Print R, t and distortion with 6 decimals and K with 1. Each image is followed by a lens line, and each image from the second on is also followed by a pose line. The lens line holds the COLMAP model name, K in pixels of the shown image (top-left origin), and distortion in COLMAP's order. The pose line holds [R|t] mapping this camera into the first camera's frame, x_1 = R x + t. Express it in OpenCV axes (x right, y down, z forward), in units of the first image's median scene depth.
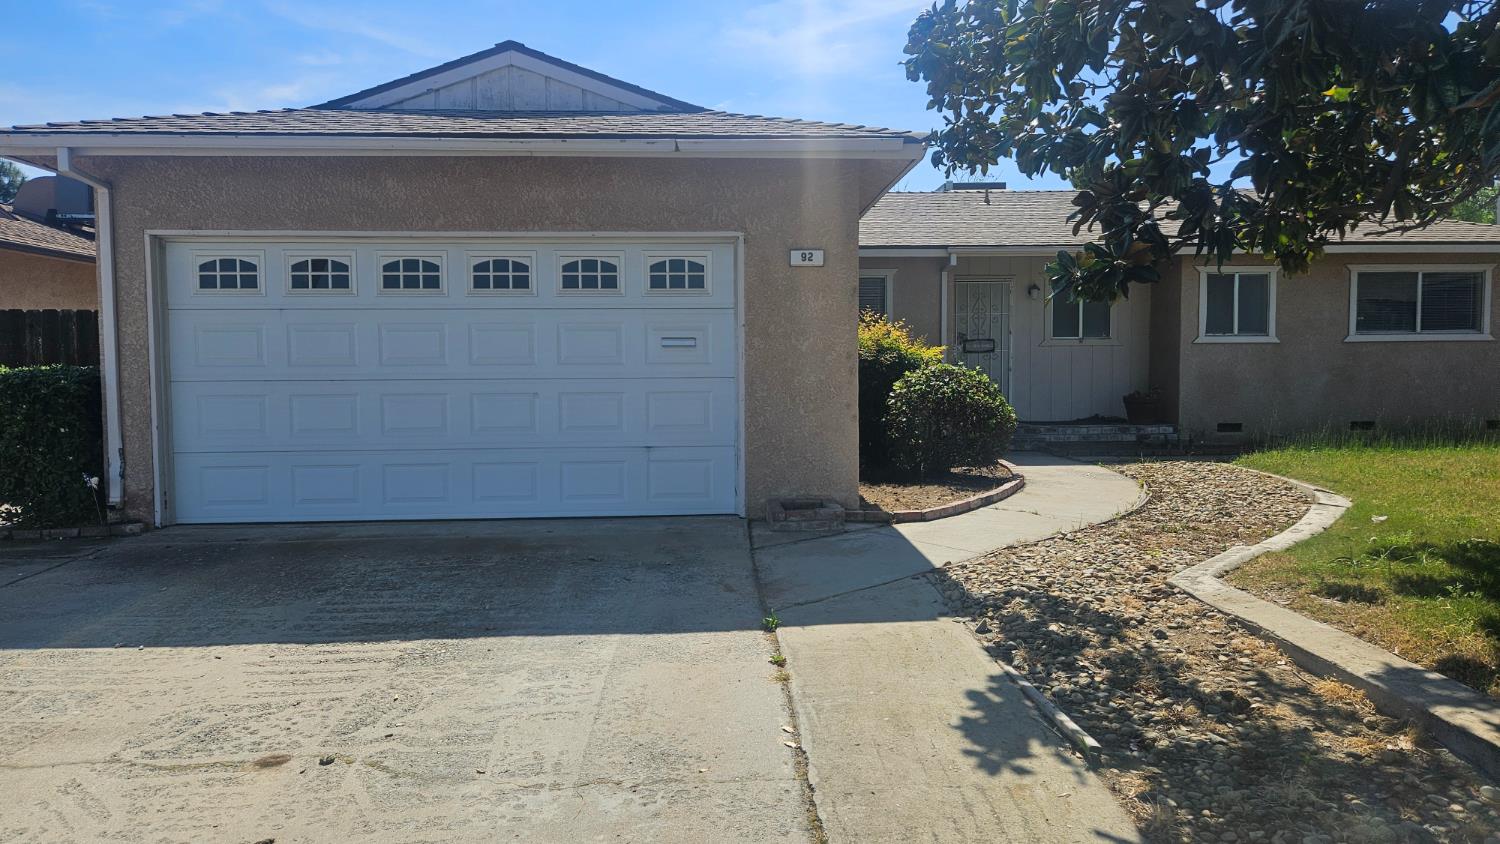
lens RADIAL K [[988.4, 0, 748.0], [0, 988.4, 421.6], [0, 0, 1]] dist [0.066247, -0.049871]
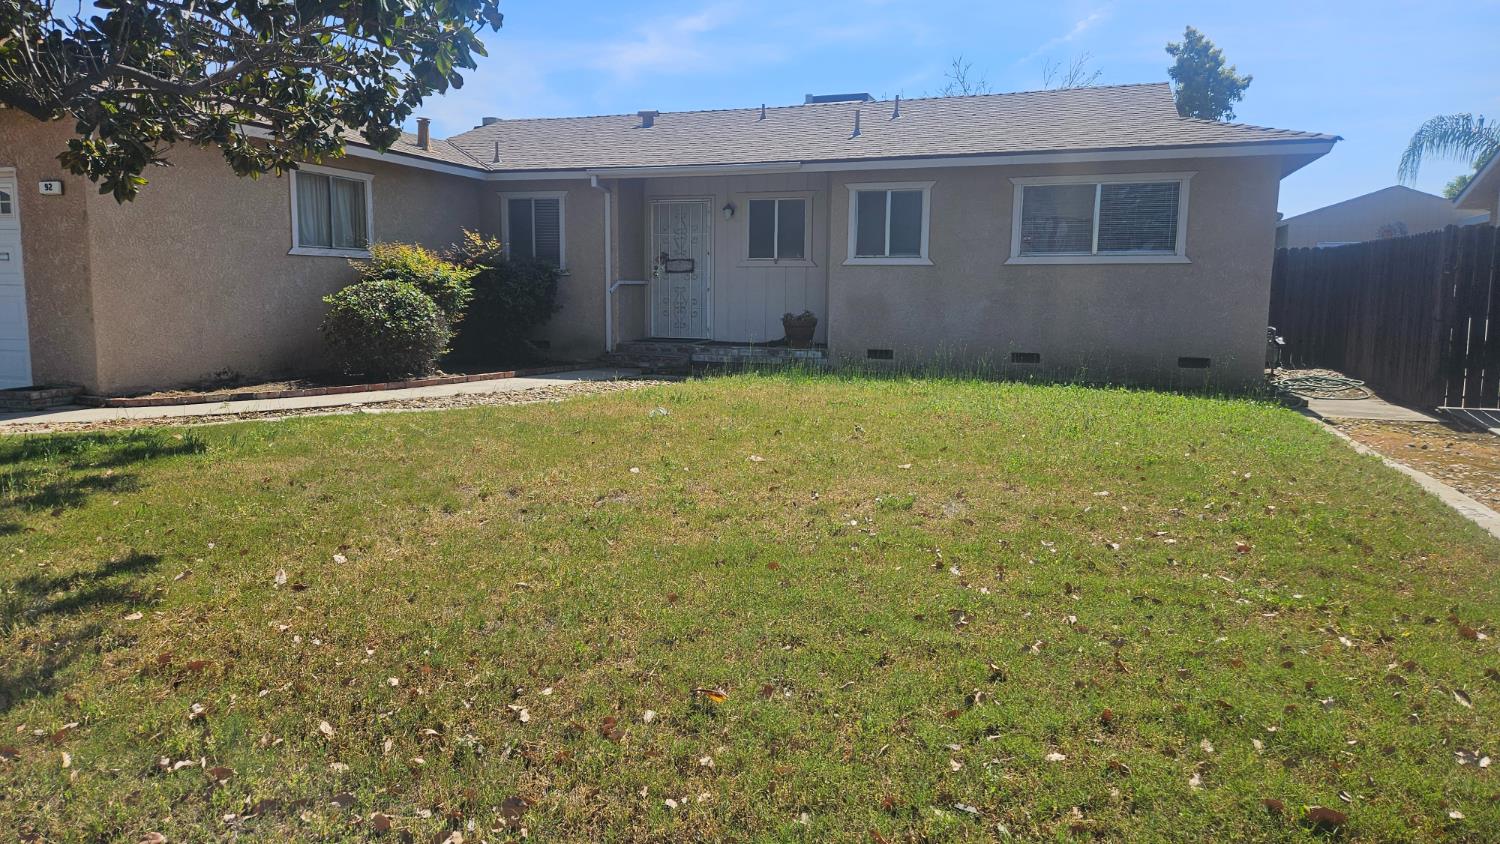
lens RADIAL K [[988.4, 0, 742.2], [0, 988.4, 422.9], [0, 0, 1]] dist [0.066247, -0.049871]
pose [[0.932363, 0.063351, -0.355929, 1.322420], [-0.033992, 0.995527, 0.088149, -0.014567], [0.359921, -0.070088, 0.930347, 0.123902]]
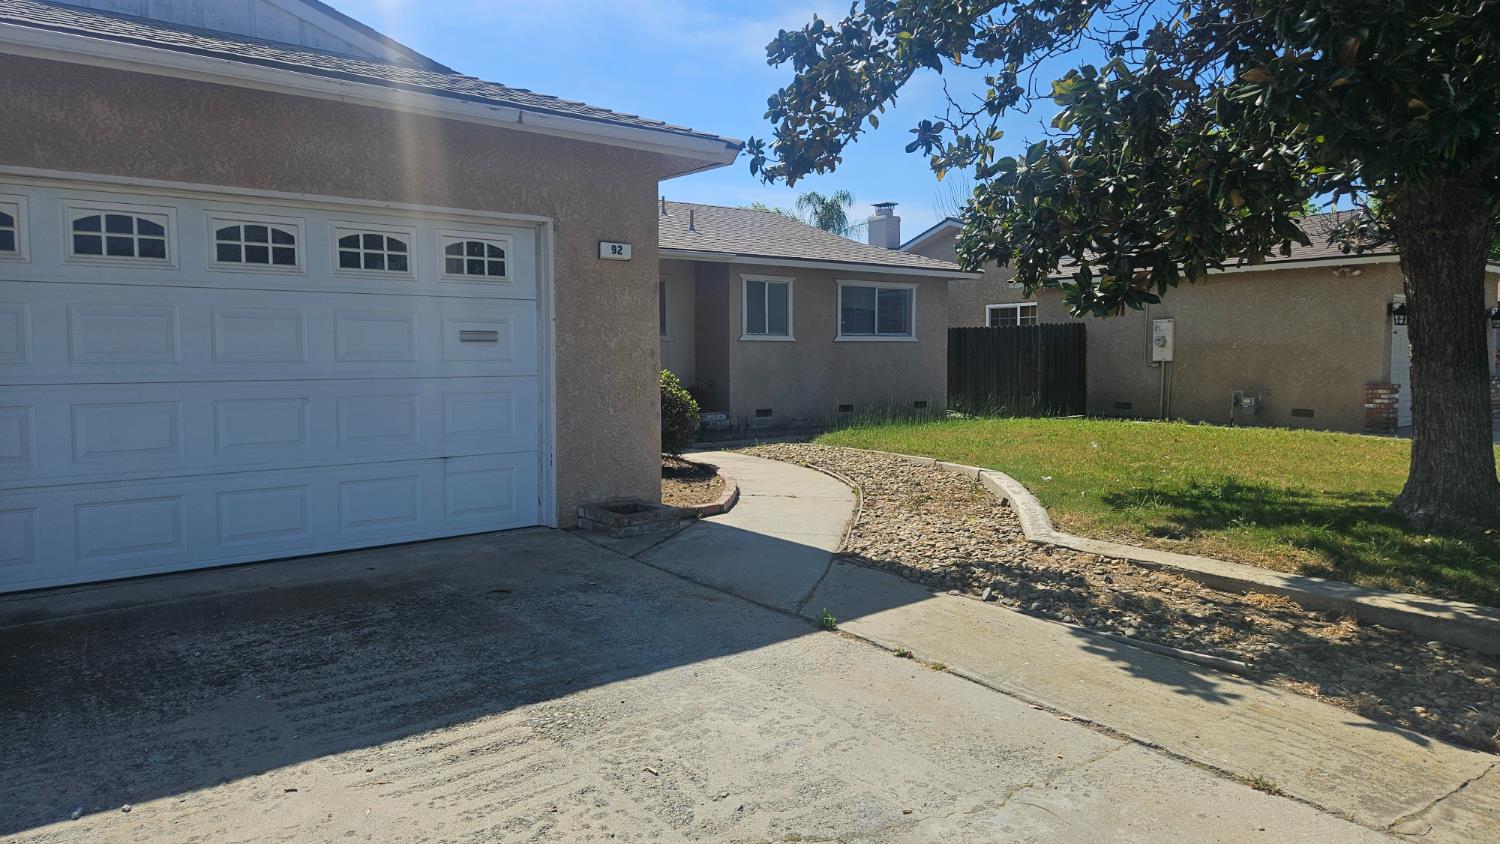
lens RADIAL K [[988.4, 0, 750.2], [0, 988.4, 415.6], [0, 0, 1]] dist [0.066247, -0.049871]
pose [[0.805215, -0.032255, 0.592106, -0.409866], [0.029032, 0.999466, 0.014965, -0.016458], [-0.592272, 0.005140, 0.805721, 0.148254]]
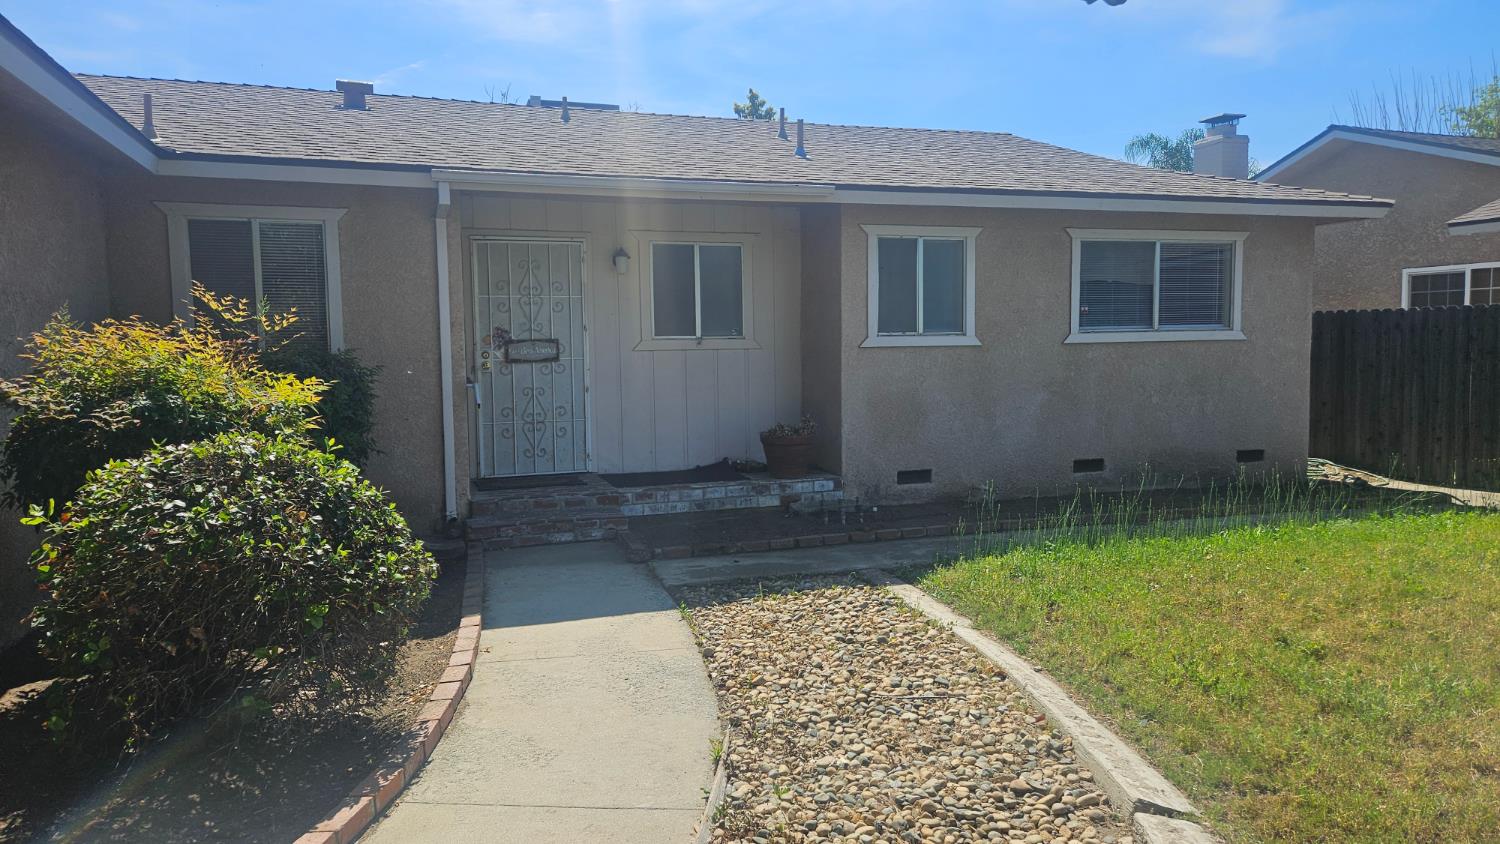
lens RADIAL K [[988.4, 0, 751.1], [0, 988.4, 426.6], [0, 0, 1]] dist [0.066247, -0.049871]
pose [[0.959058, -0.030401, 0.281572, 0.377287], [0.022370, 0.999247, 0.031692, -0.093136], [-0.282323, -0.024096, 0.959017, 0.784116]]
